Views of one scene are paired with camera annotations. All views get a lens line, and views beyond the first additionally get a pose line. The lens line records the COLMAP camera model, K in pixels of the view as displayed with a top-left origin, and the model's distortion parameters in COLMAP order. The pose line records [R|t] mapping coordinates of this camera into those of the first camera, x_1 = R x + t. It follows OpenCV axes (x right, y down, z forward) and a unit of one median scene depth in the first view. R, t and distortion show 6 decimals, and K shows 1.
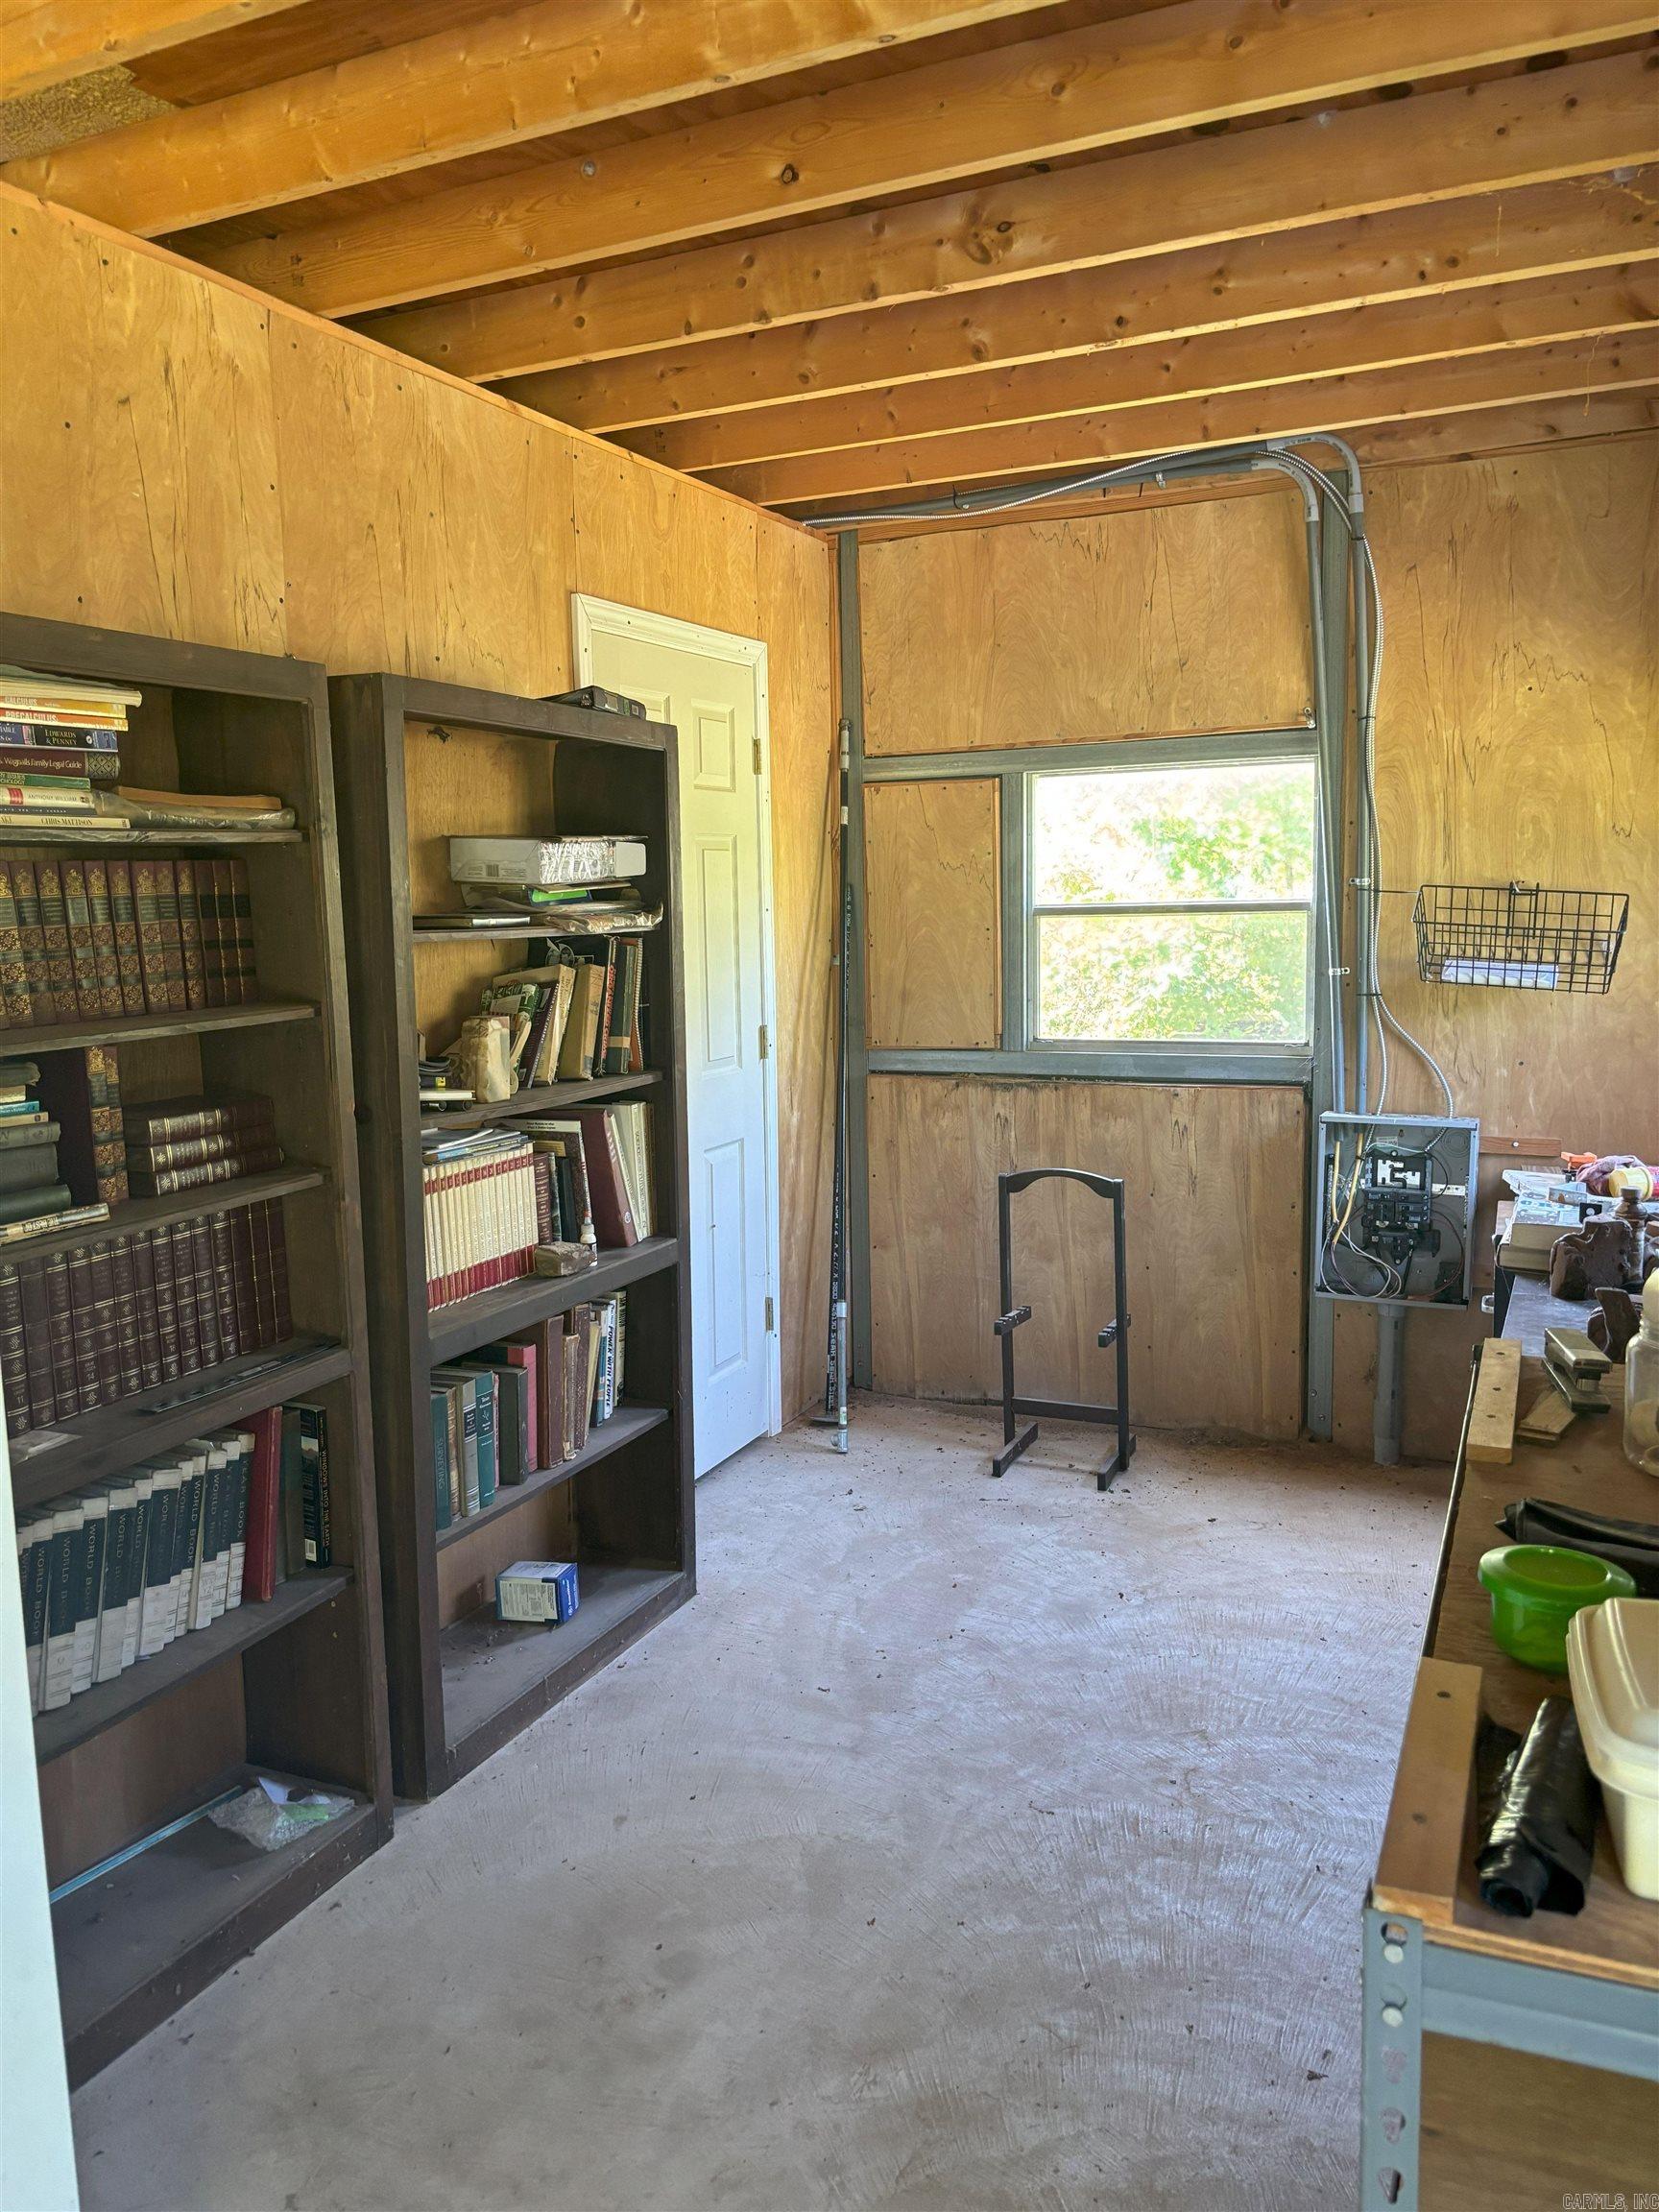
lens RADIAL K [[1683.3, 0, 834.4], [0, 1683.3, 1091.5], [0, 0, 1]] dist [0.006173, 0.004843]
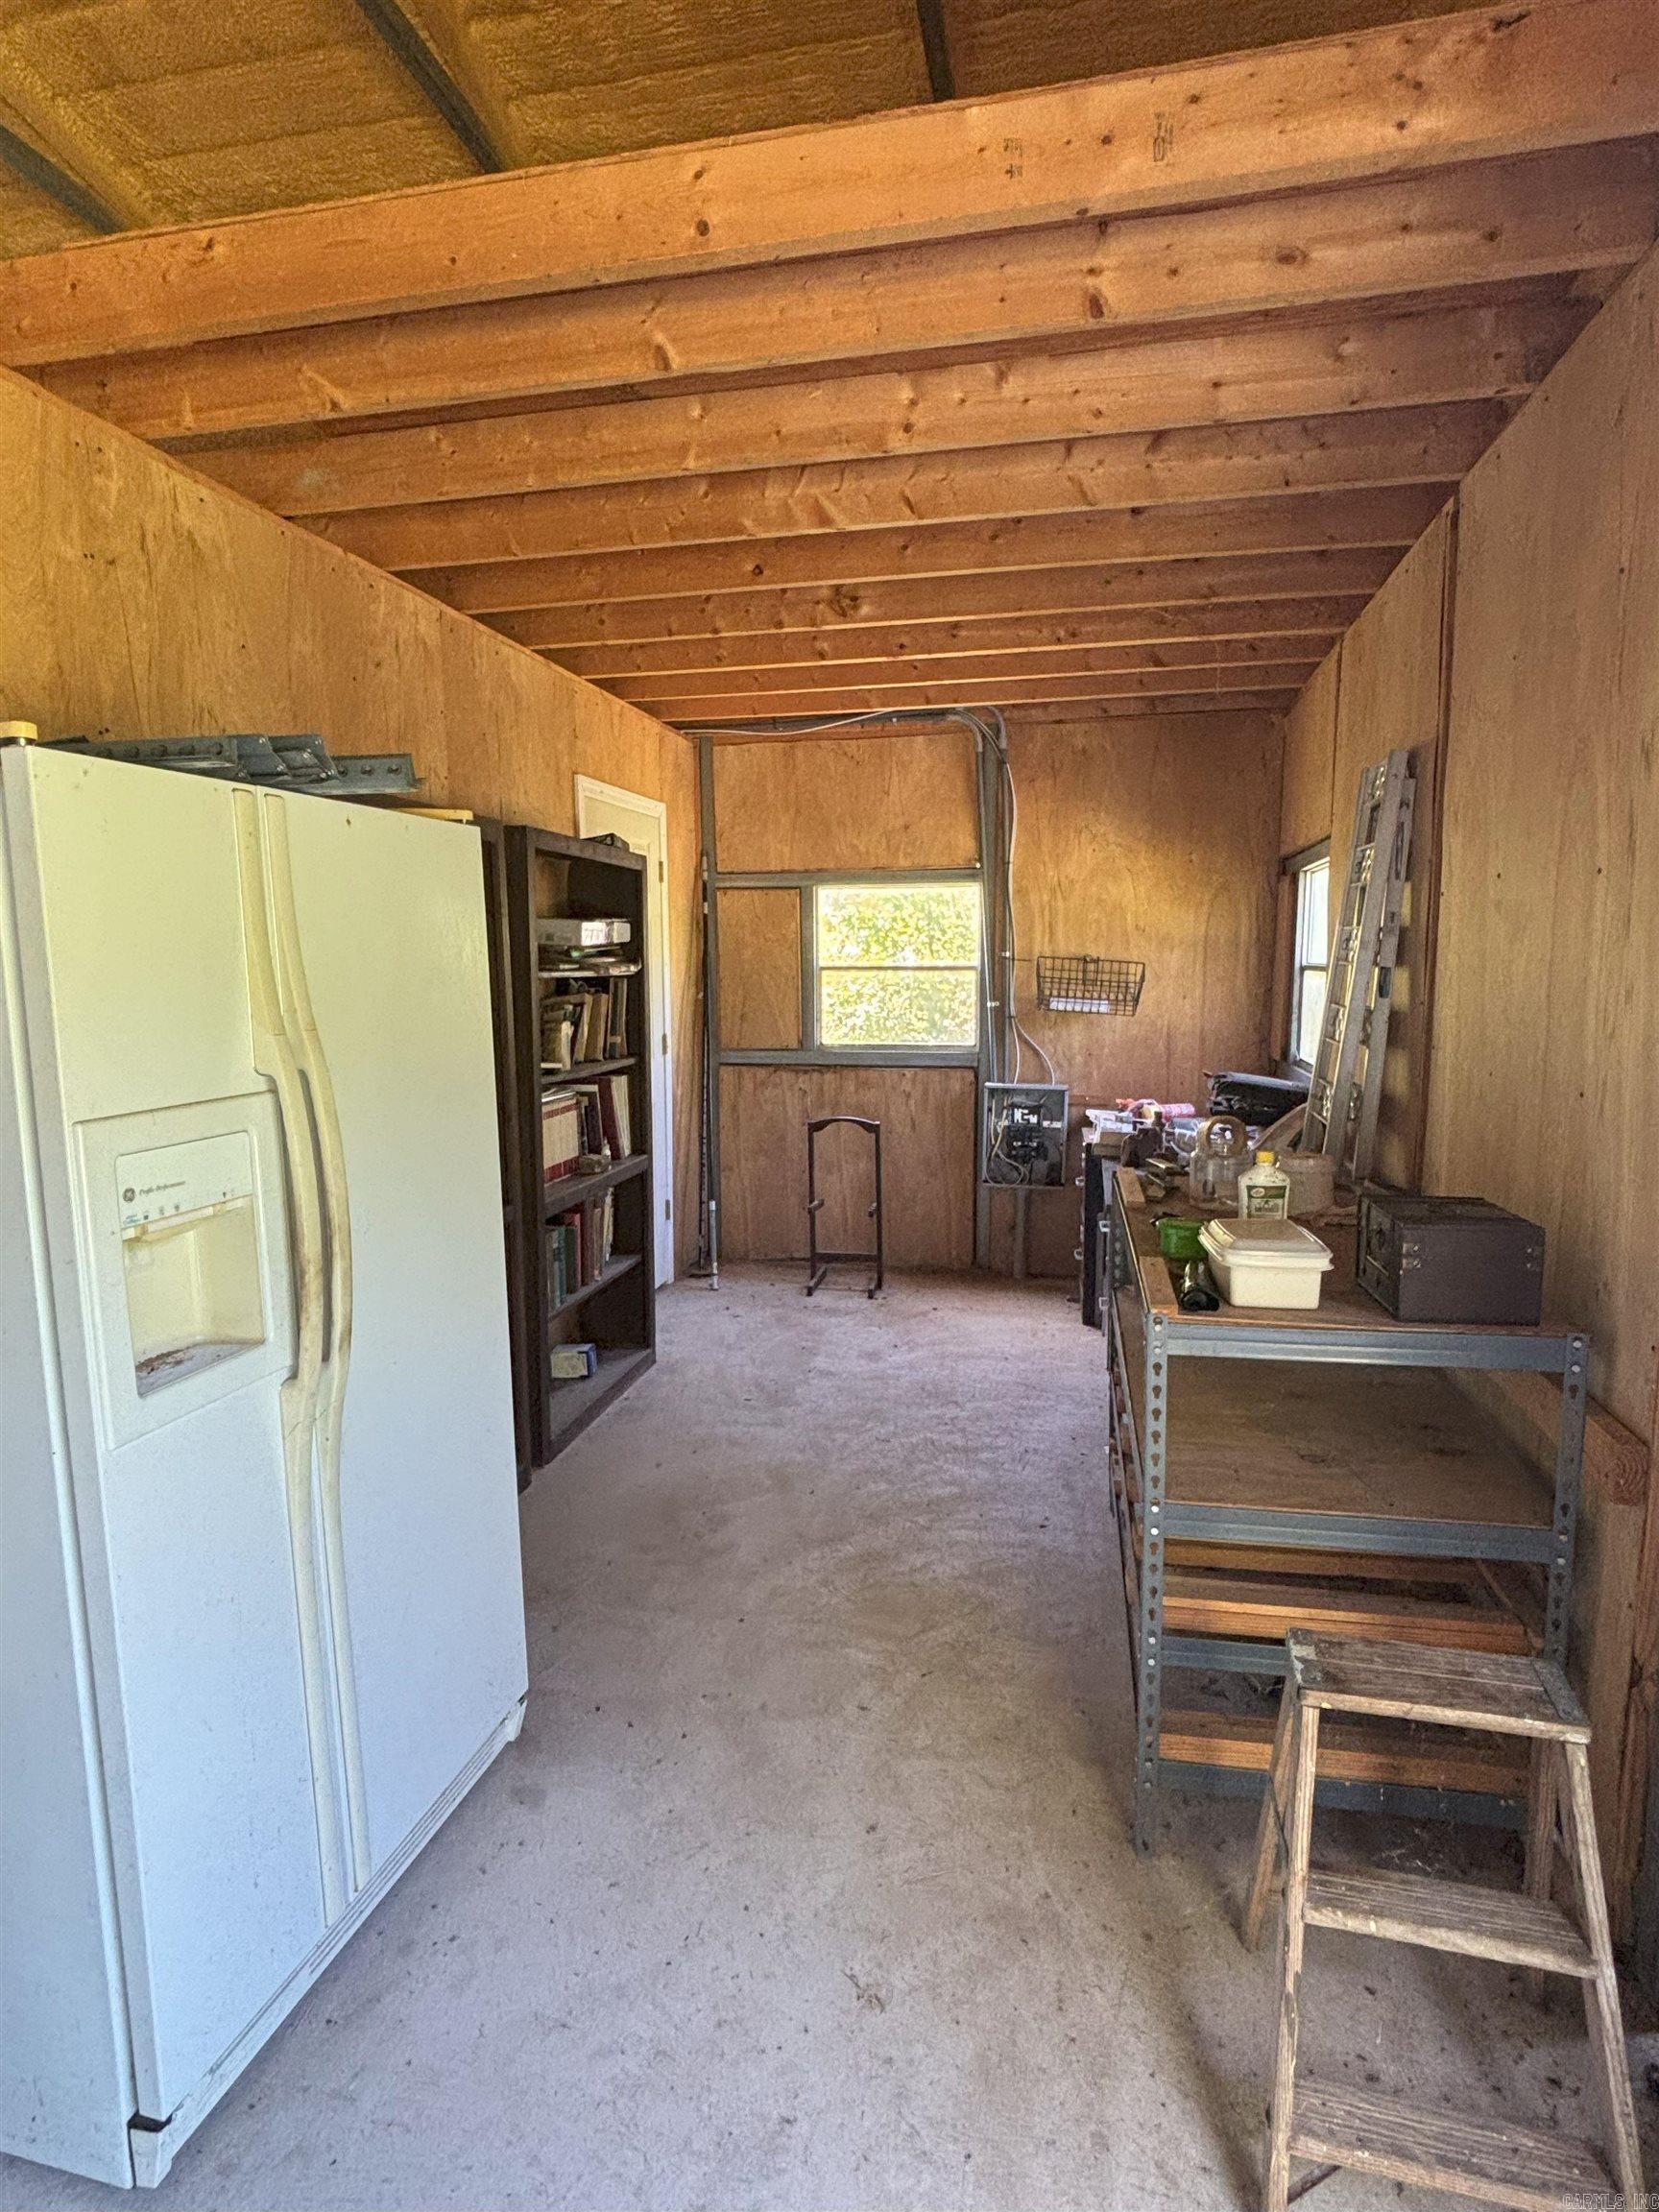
lens RADIAL K [[1155.6, 0, 859.5], [0, 1155.6, 1110.2], [0, 0, 1]] dist [0.002357, -0.000195]
pose [[0.972299, -0.014998, 0.233261, -0.144901], [0.012354, 0.999842, 0.012792, 0.027745], [-0.233416, -0.009555, 0.972330, -0.183054]]
